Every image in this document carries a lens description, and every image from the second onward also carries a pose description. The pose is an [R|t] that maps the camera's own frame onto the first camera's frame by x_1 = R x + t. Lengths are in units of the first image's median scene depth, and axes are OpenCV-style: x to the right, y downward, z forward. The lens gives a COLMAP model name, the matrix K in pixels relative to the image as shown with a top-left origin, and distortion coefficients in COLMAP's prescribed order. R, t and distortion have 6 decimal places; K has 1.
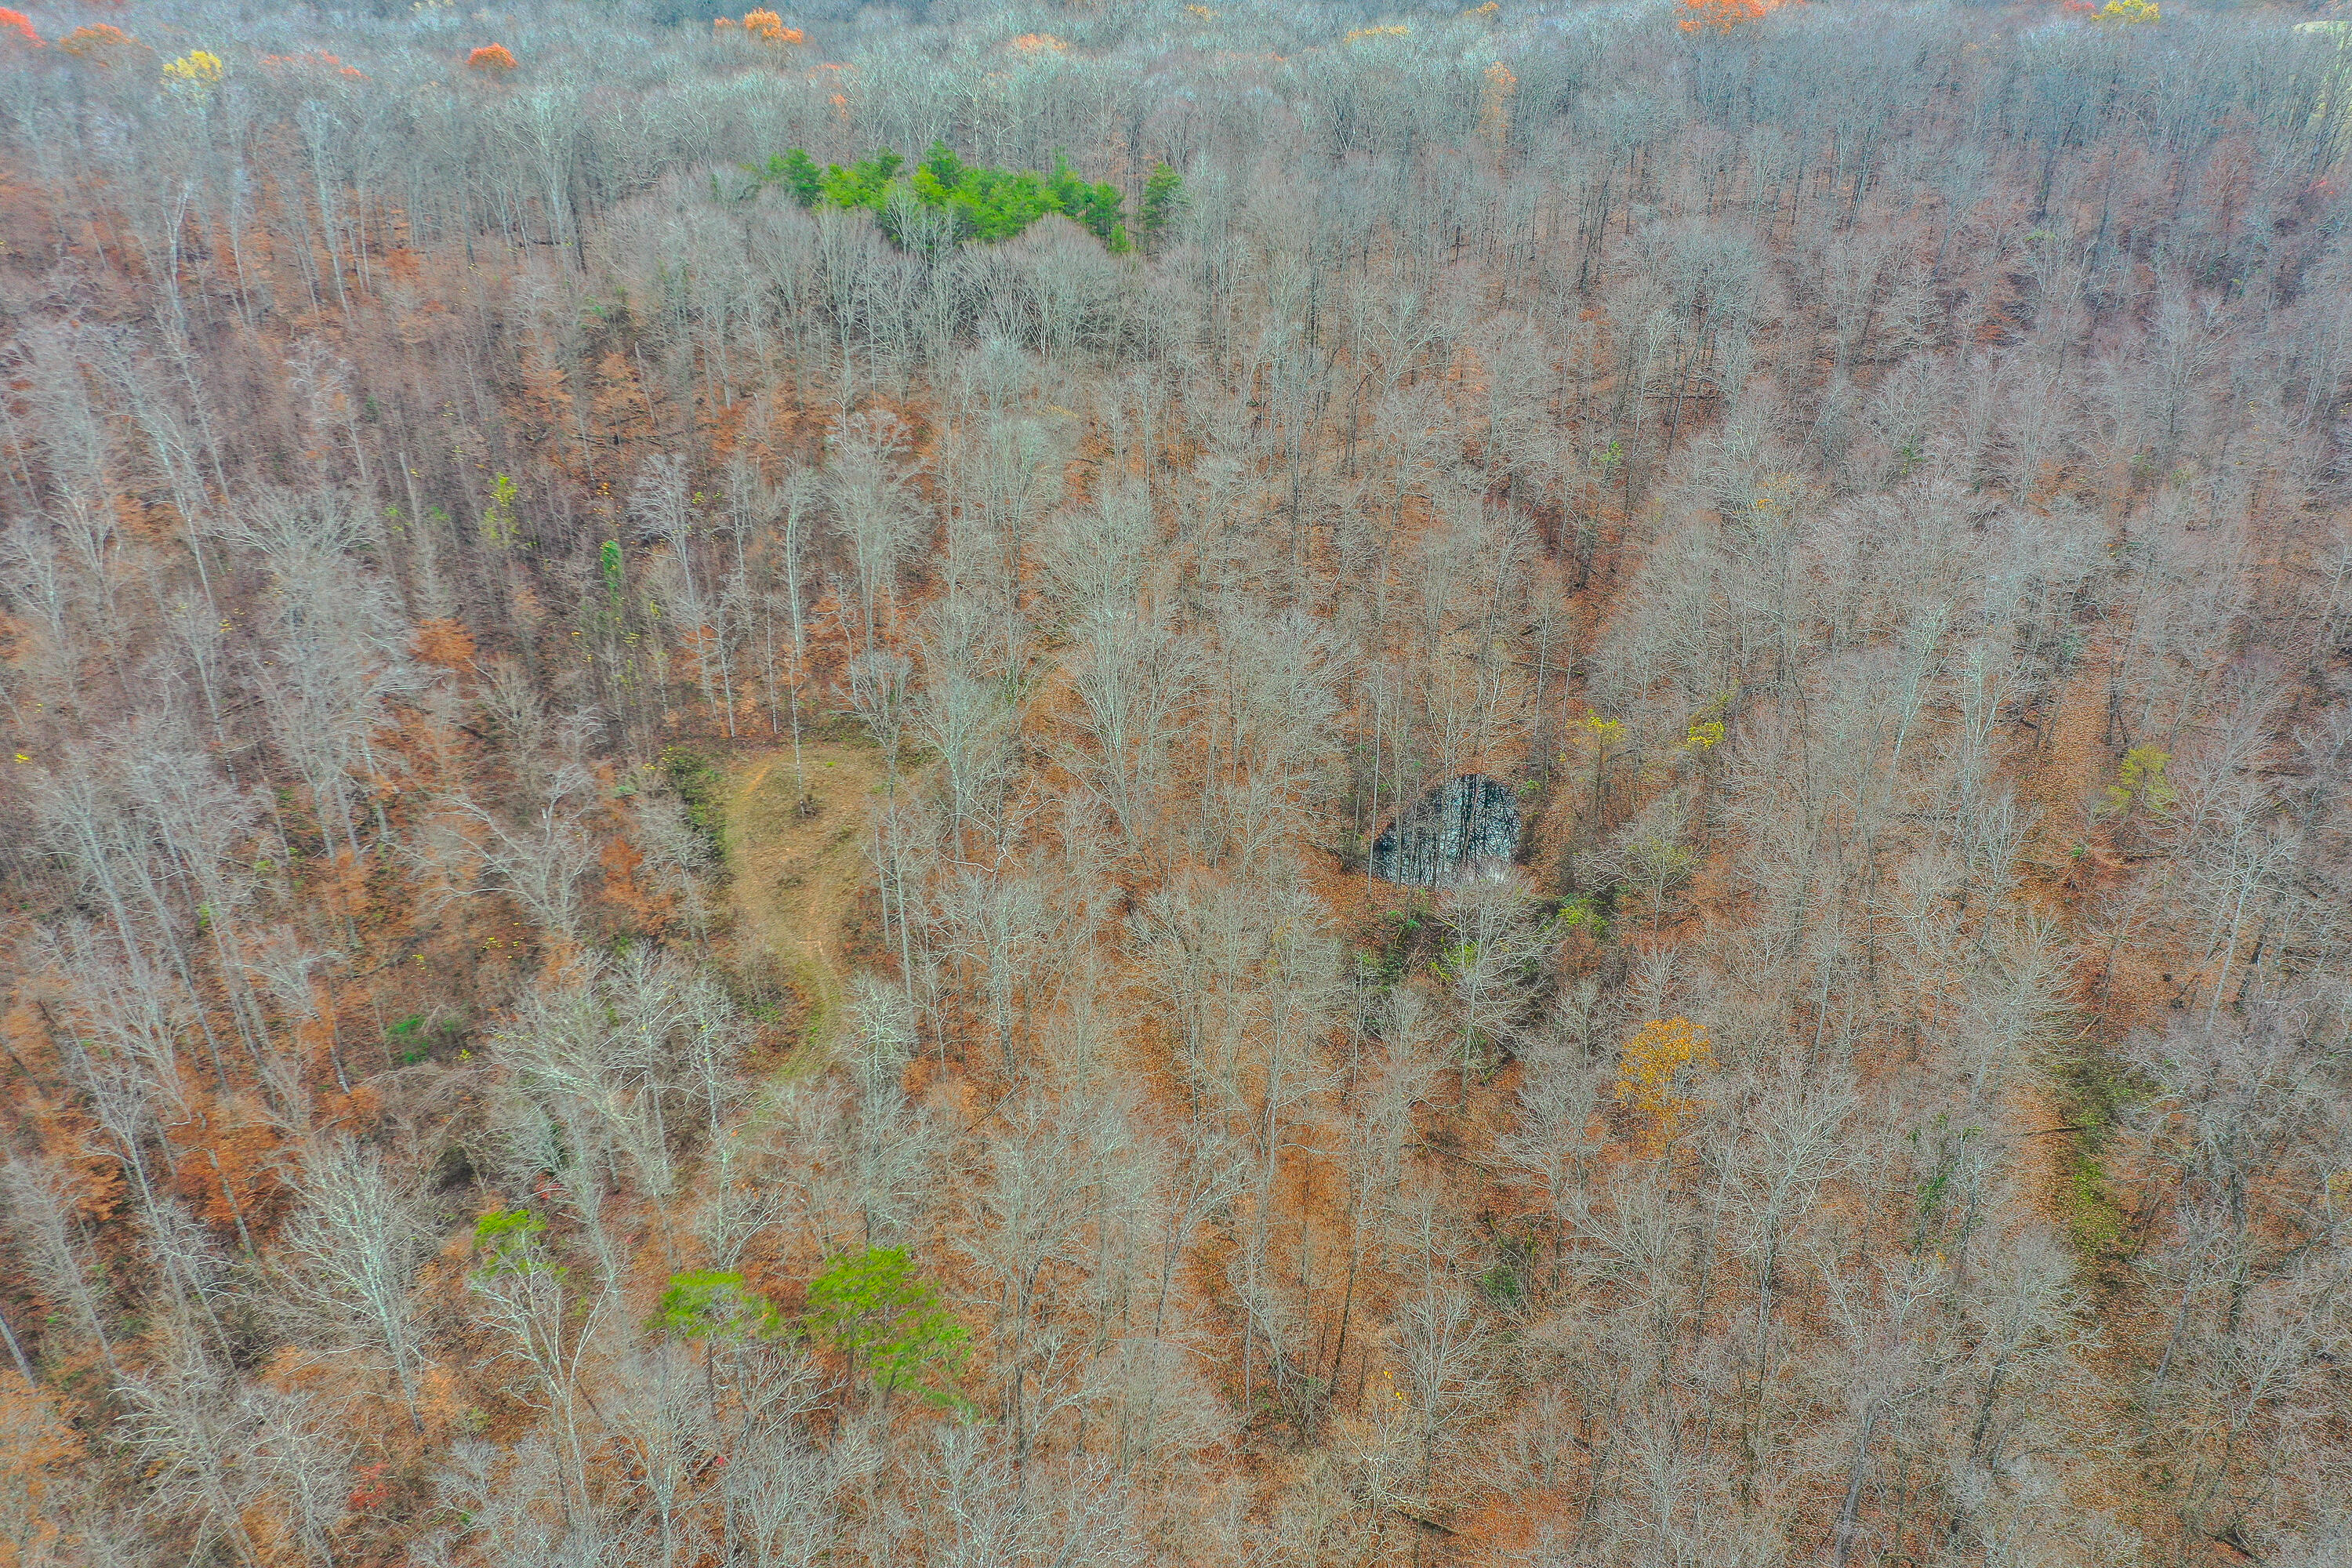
lens RADIAL K [[1884.9, 0, 1176.0], [0, 1884.9, 784.0], [0, 0, 1]] dist [0.015671, 0.005957]
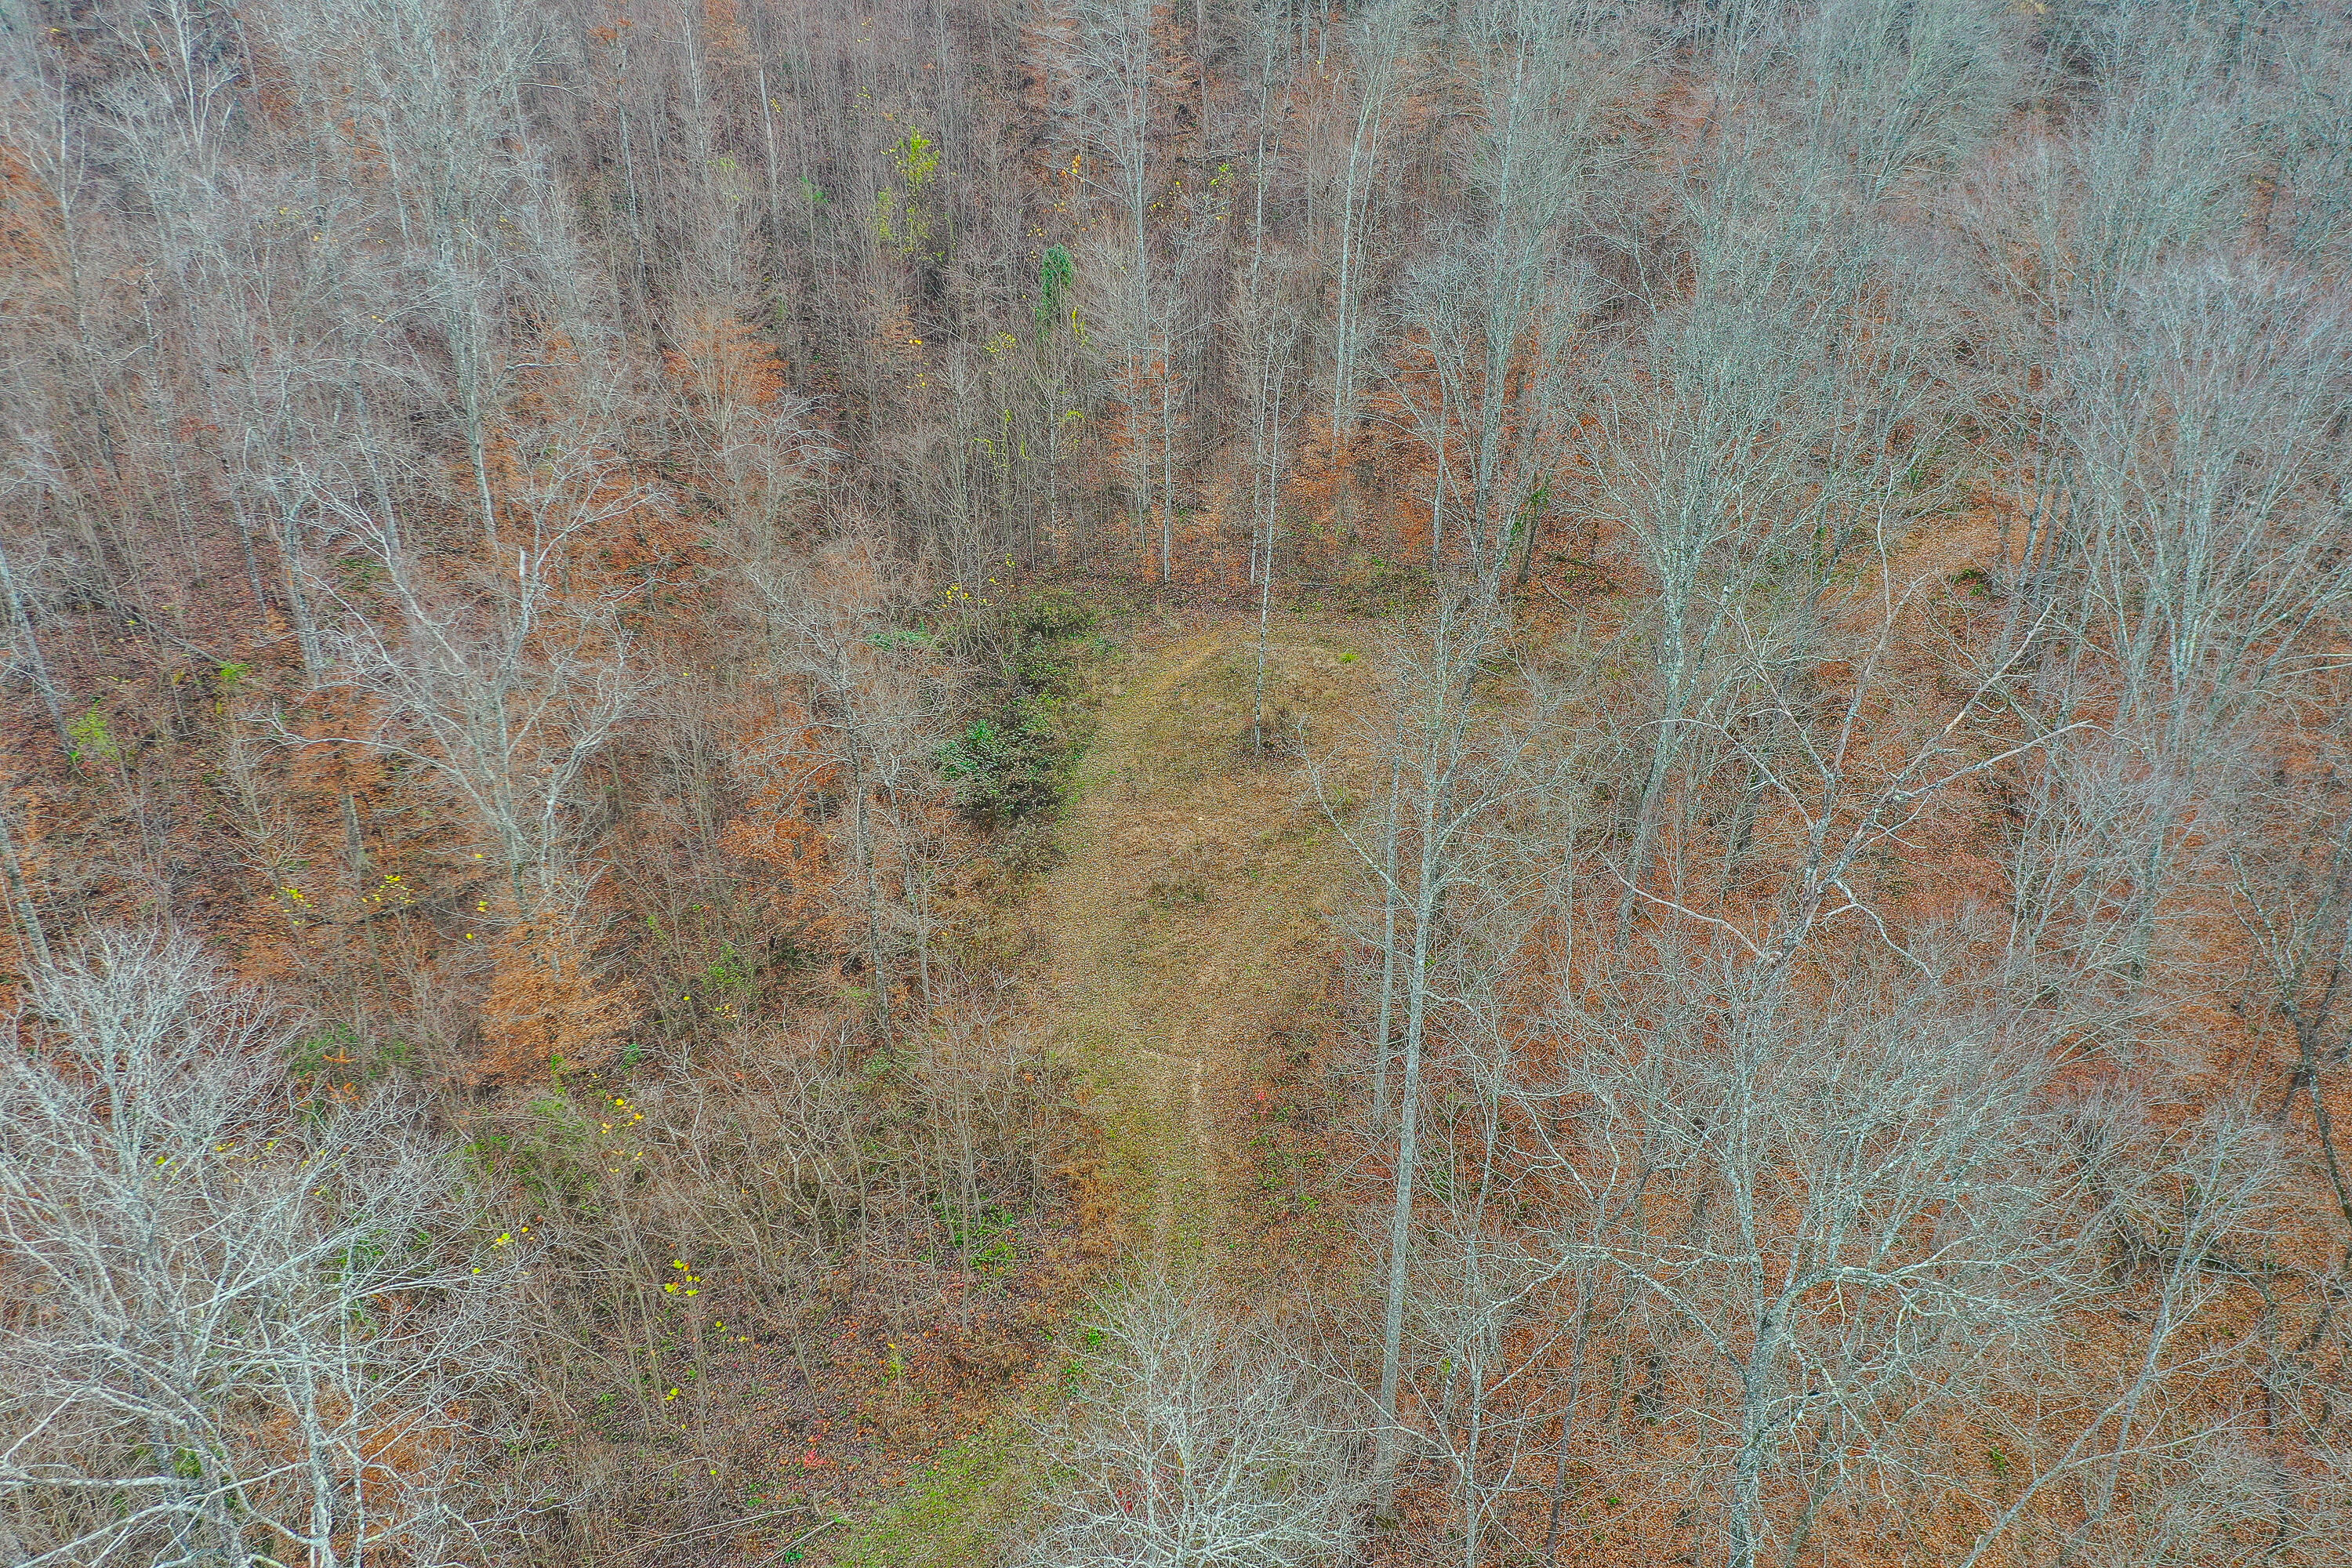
lens RADIAL K [[1884.9, 0, 1176.0], [0, 1884.9, 784.0], [0, 0, 1]] dist [0.015671, 0.005957]
pose [[0.934020, 0.168300, -0.315091, -0.081807], [-0.183069, 0.982942, -0.017647, 0.035454], [0.306746, 0.074166, 0.948897, 0.605867]]
